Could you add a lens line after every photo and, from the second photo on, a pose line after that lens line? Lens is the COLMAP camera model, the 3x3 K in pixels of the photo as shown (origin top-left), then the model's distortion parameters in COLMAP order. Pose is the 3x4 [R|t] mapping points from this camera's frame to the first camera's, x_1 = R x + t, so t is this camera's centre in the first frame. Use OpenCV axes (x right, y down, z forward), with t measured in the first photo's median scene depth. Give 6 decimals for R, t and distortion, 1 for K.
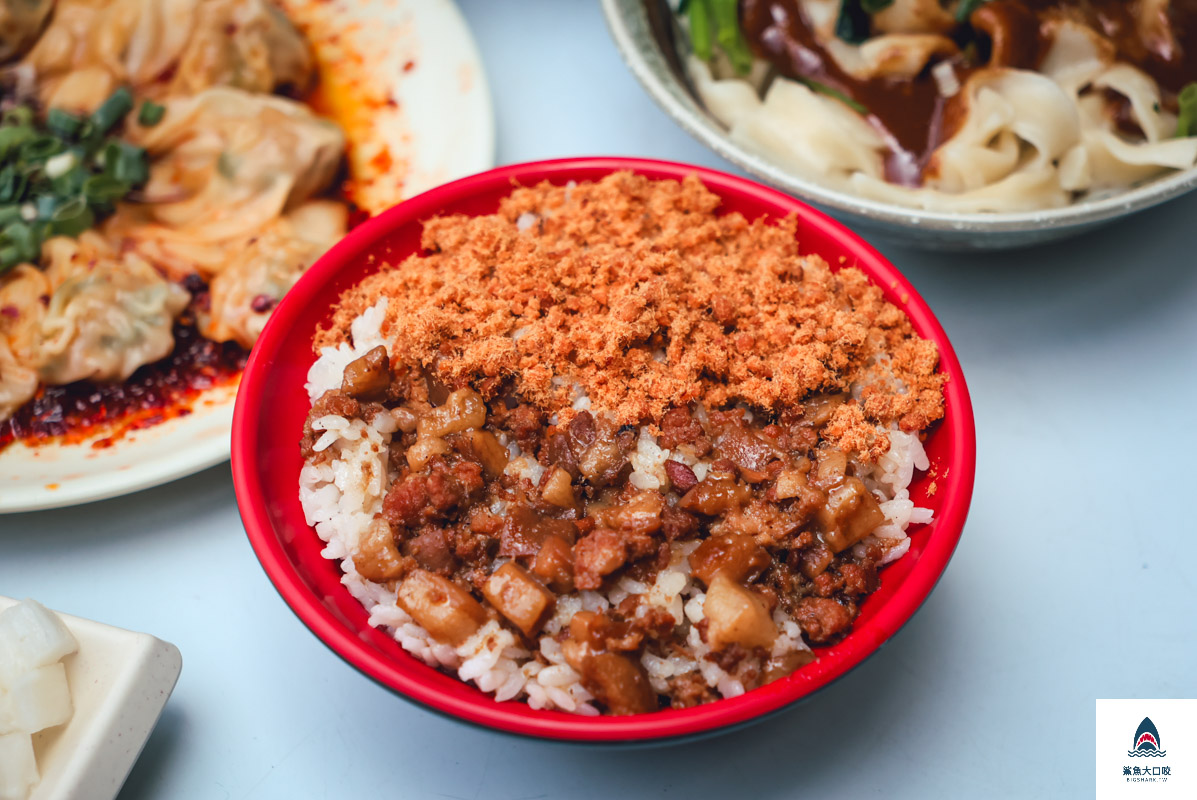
lens RADIAL K [[2683.2, 0, 595.4], [0, 2683.2, 398.6], [0, 0, 1]] dist [0.059244, 0.000000]
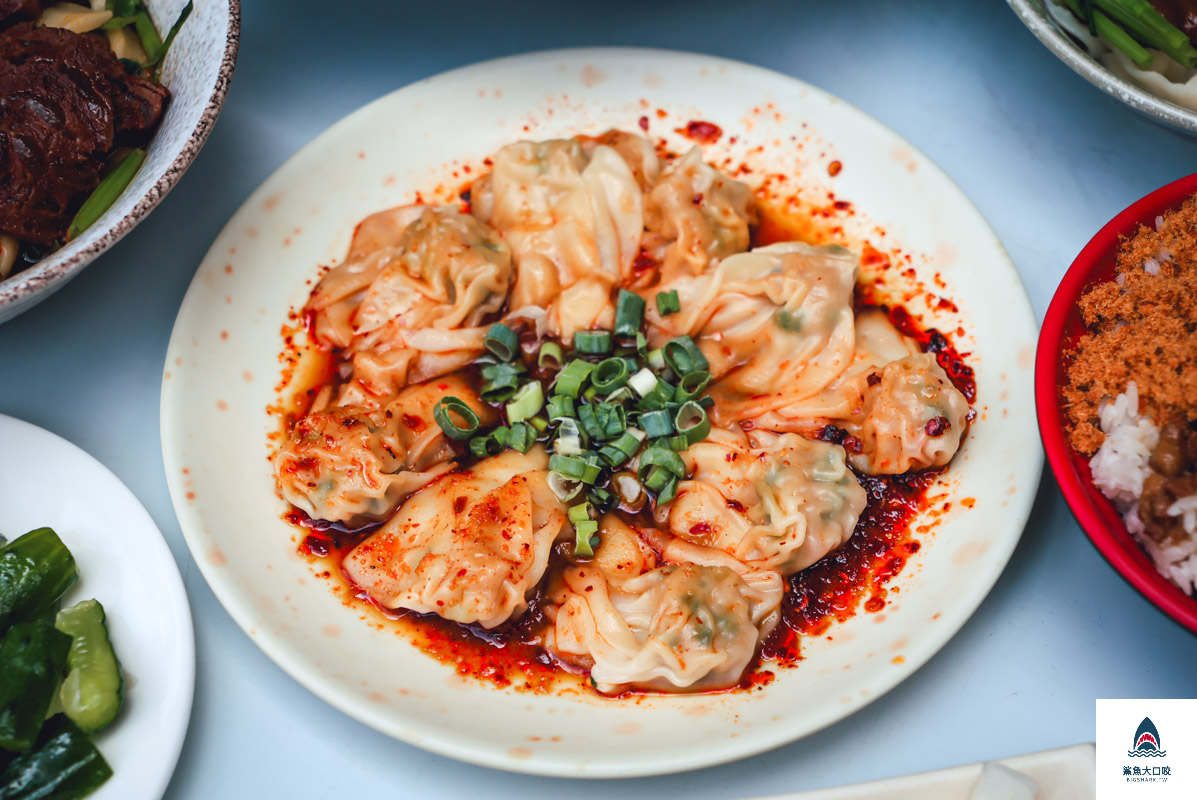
lens RADIAL K [[2502.1, 0, 622.9], [0, 2502.1, 376.5], [0, 0, 1]] dist [0.026520, 0.000000]
pose [[0.880074, -0.400008, 0.255859, -0.501784], [0.378904, 0.916356, 0.129316, -0.240561], [-0.286185, -0.016861, 0.958026, 0.060905]]
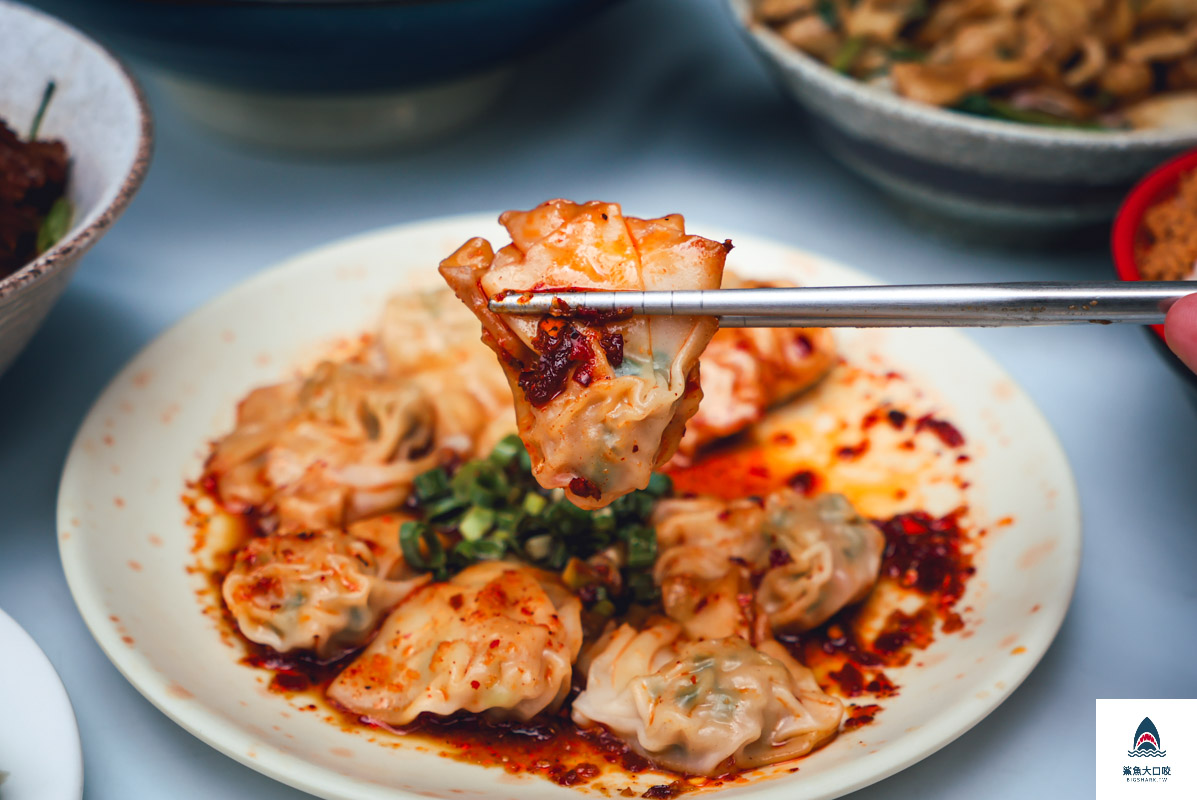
lens RADIAL K [[2106.7, 0, 600.7], [0, 2106.7, 402.5], [0, 0, 1]] dist [0.074486, 0.000000]
pose [[0.716653, -0.392734, 0.576341, -0.677662], [0.523168, 0.849193, -0.071872, -0.062222], [-0.461198, 0.353030, 0.814043, 0.430153]]
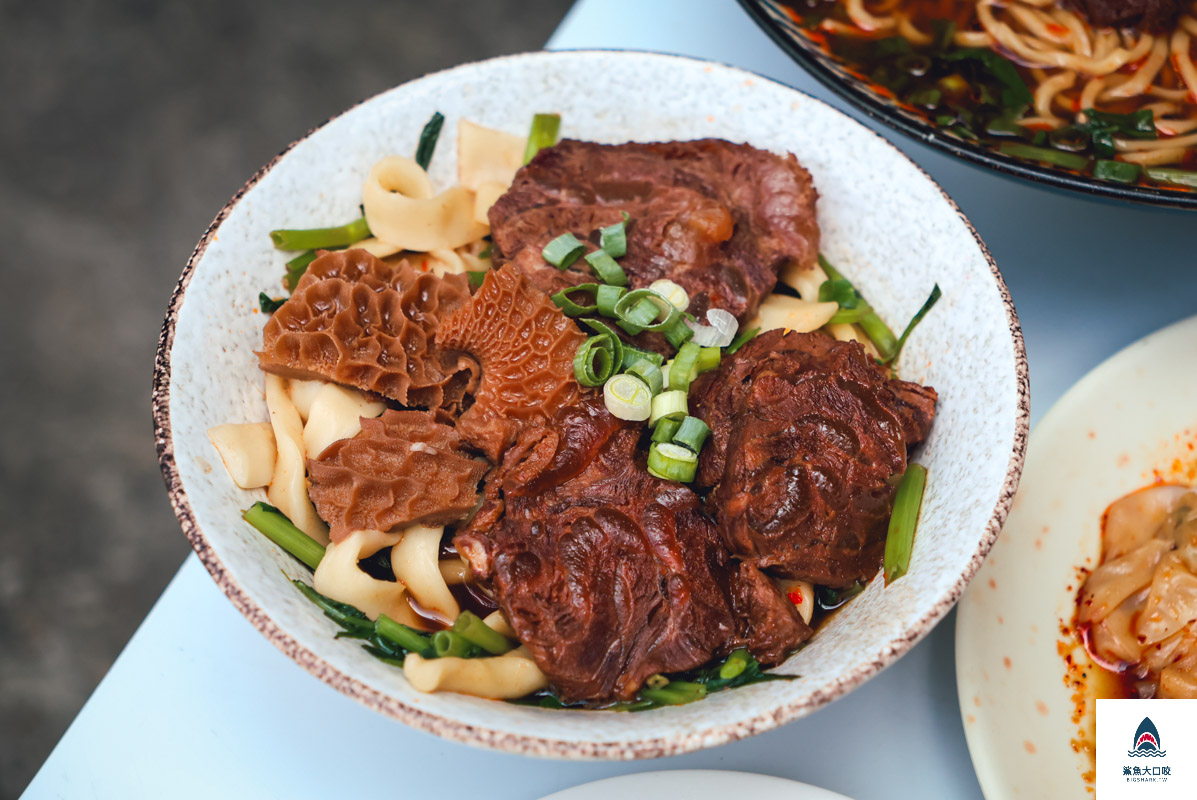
lens RADIAL K [[2643.8, 0, 632.2], [0, 2643.8, 356.8], [0, 0, 1]] dist [0.043468, 0.000000]
pose [[0.829241, -0.458031, 0.320260, -0.760435], [0.443893, 0.887934, 0.120548, -0.473580], [-0.339585, 0.042198, 0.939628, 0.250405]]
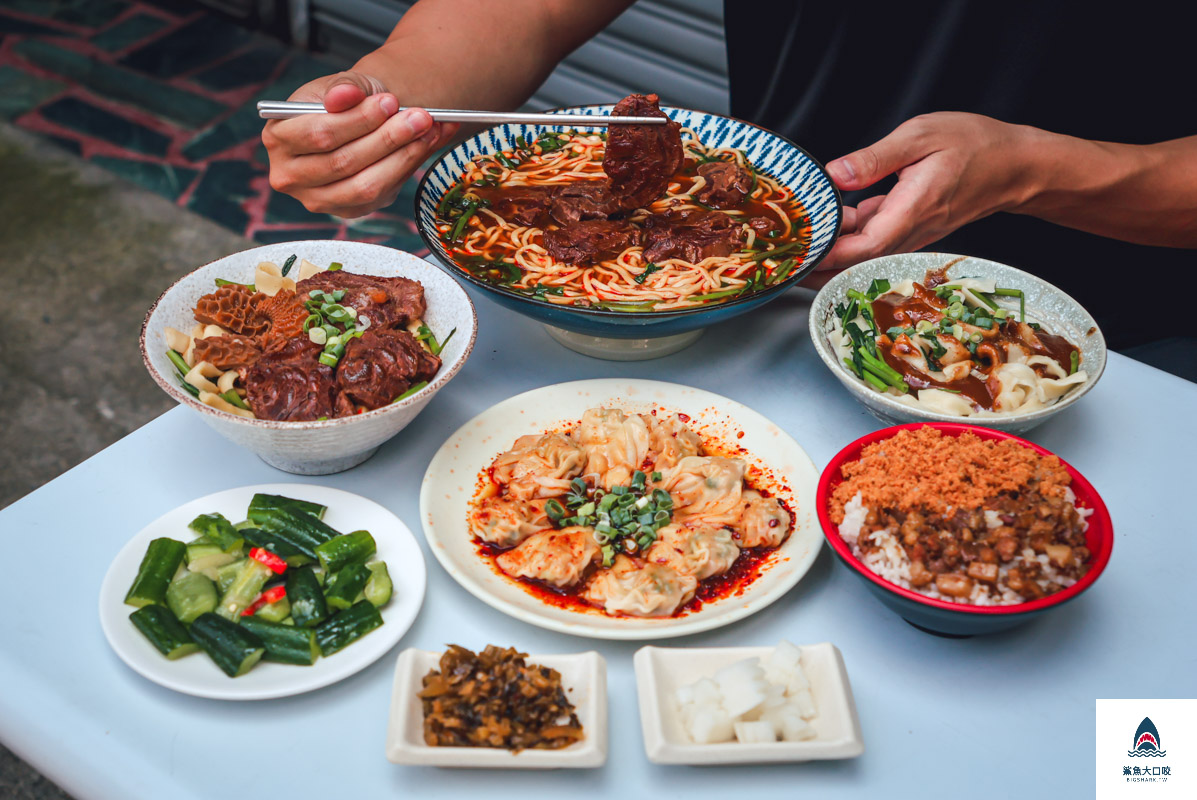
lens RADIAL K [[1740.1, 0, 554.8], [0, 1740.1, 395.2], [0, 0, 1]] dist [0.002989, 0.000000]
pose [[0.929038, -0.225194, 0.293556, -0.749197], [0.290092, 0.935828, -0.200179, 0.113514], [-0.229639, 0.271133, 0.934748, -0.436696]]
